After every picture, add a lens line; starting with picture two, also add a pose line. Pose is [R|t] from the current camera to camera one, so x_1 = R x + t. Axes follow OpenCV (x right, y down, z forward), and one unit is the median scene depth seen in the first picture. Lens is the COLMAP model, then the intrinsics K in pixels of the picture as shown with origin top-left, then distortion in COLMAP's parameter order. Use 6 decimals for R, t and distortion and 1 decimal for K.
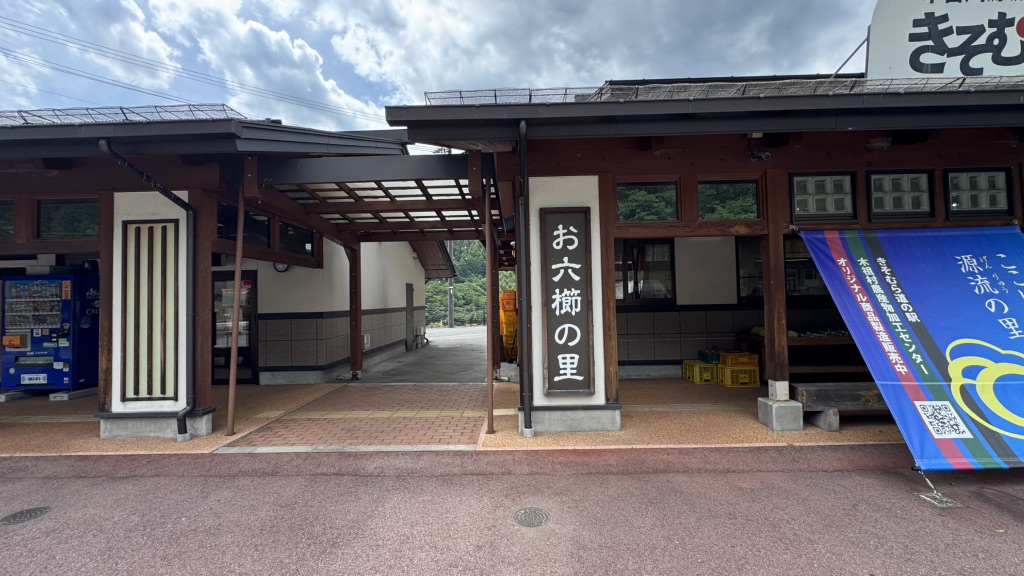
lens RADIAL K [[407.4, 0, 512.0], [0, 407.4, 288.0], [0, 0, 1]] dist [-0.001434, 0.000001]
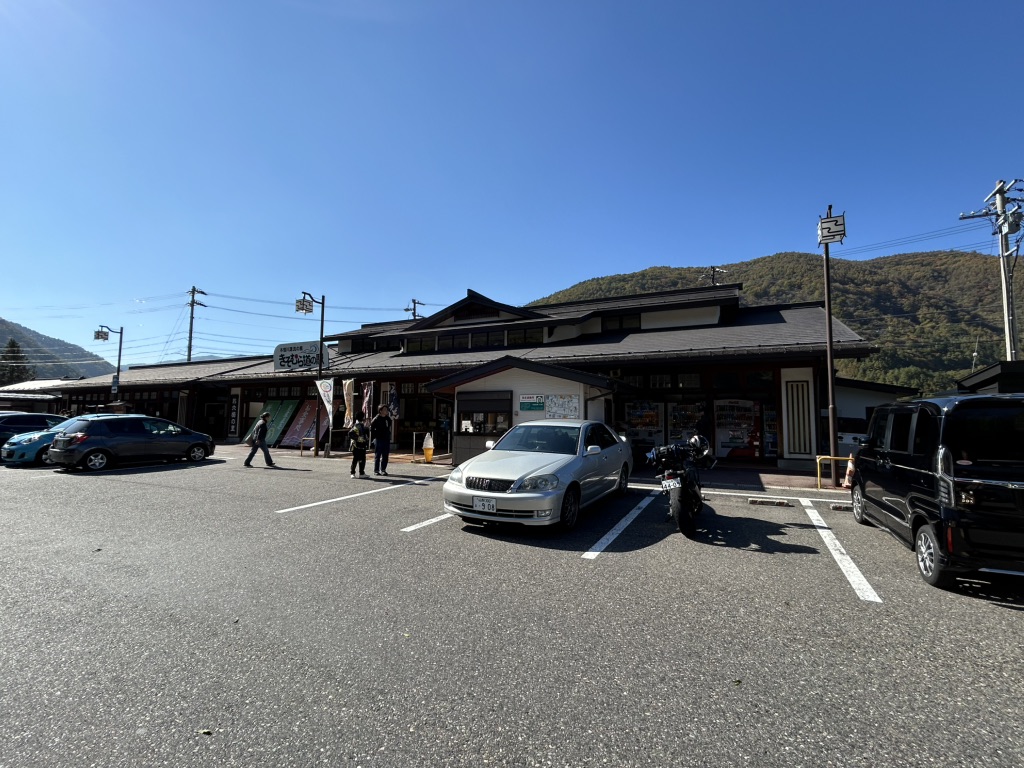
lens RADIAL K [[467.1, 0, 507.4], [0, 467.1, 384.1], [0, 0, 1]] dist [-0.001452, -0.000383]
pose [[0.900459, -0.003840, -0.434924, 5.392521], [-0.018644, 0.998701, -0.047417, -0.122978], [0.434541, 0.050806, 0.899218, -2.532020]]
